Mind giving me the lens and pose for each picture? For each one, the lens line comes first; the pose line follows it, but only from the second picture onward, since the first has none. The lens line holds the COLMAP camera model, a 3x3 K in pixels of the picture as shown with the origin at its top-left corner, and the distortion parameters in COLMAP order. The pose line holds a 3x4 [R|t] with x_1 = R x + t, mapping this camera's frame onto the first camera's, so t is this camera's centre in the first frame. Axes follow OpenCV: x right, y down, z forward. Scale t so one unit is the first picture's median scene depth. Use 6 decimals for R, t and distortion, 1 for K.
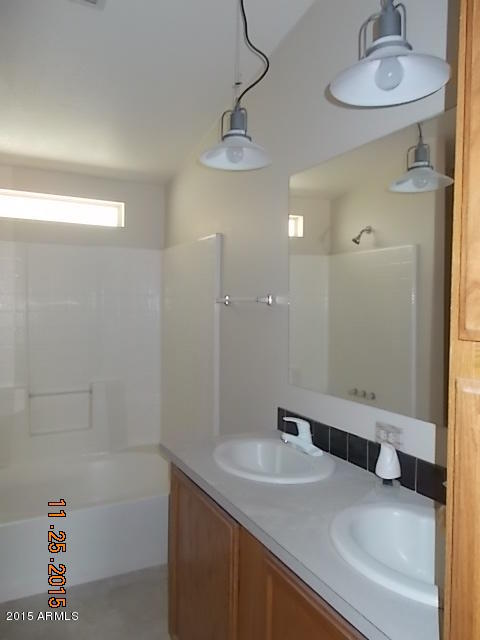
lens RADIAL K [[491.2, 0, 240.9], [0, 491.2, 318.2], [0, 0, 1]] dist [0.001682, -0.009645]
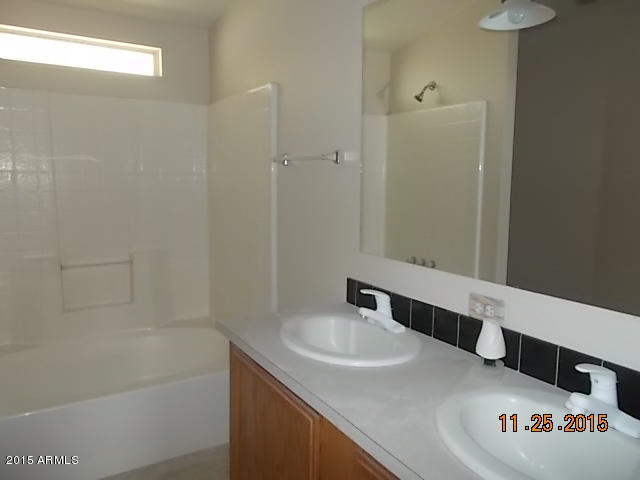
lens RADIAL K [[491.2, 0, 319.5], [0, 491.2, 241.0], [0, 0, 1]] dist [0.001682, -0.009645]
pose [[0.997065, -0.008367, 0.076104, -0.048858], [0.000079, 0.994123, 0.108258, 0.020159], [-0.076563, -0.107935, 0.991205, 0.141125]]
